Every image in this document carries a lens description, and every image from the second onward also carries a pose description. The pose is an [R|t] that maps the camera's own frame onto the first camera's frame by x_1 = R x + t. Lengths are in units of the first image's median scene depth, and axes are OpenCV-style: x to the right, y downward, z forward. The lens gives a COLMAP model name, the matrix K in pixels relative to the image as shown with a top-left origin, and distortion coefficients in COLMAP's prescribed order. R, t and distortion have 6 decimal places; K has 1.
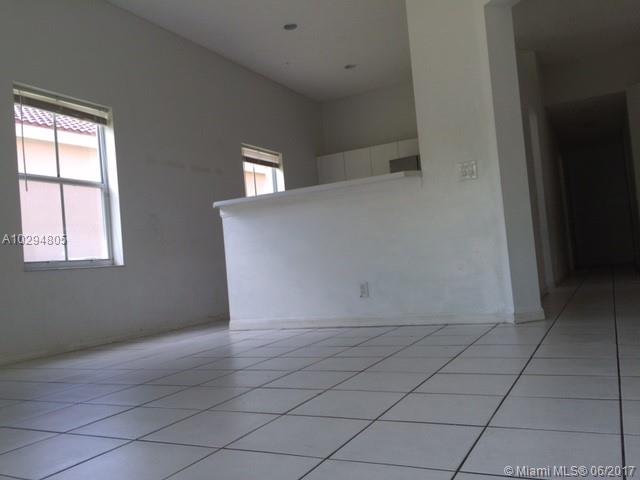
lens RADIAL K [[546.9, 0, 320.0], [0, 546.9, 240.0], [0, 0, 1]] dist [0.079115, -0.111677]
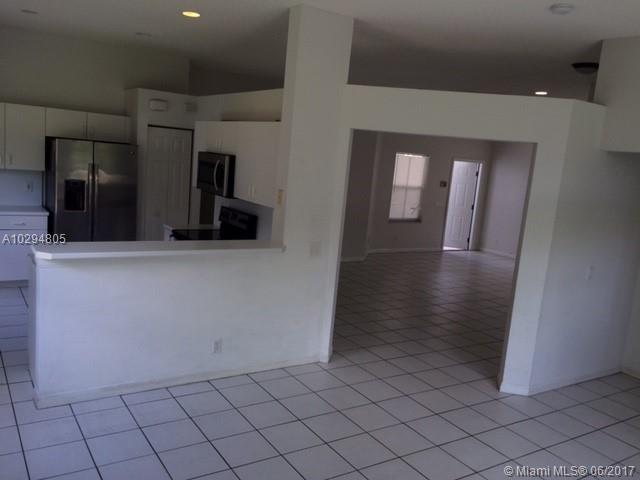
lens RADIAL K [[546.9, 0, 320.0], [0, 546.9, 240.0], [0, 0, 1]] dist [0.079115, -0.111677]
pose [[0.470524, -0.010240, 0.882328, -0.684635], [-0.168648, 0.980456, 0.101314, -0.225990], [-0.866121, -0.196474, 0.459601, 0.333790]]
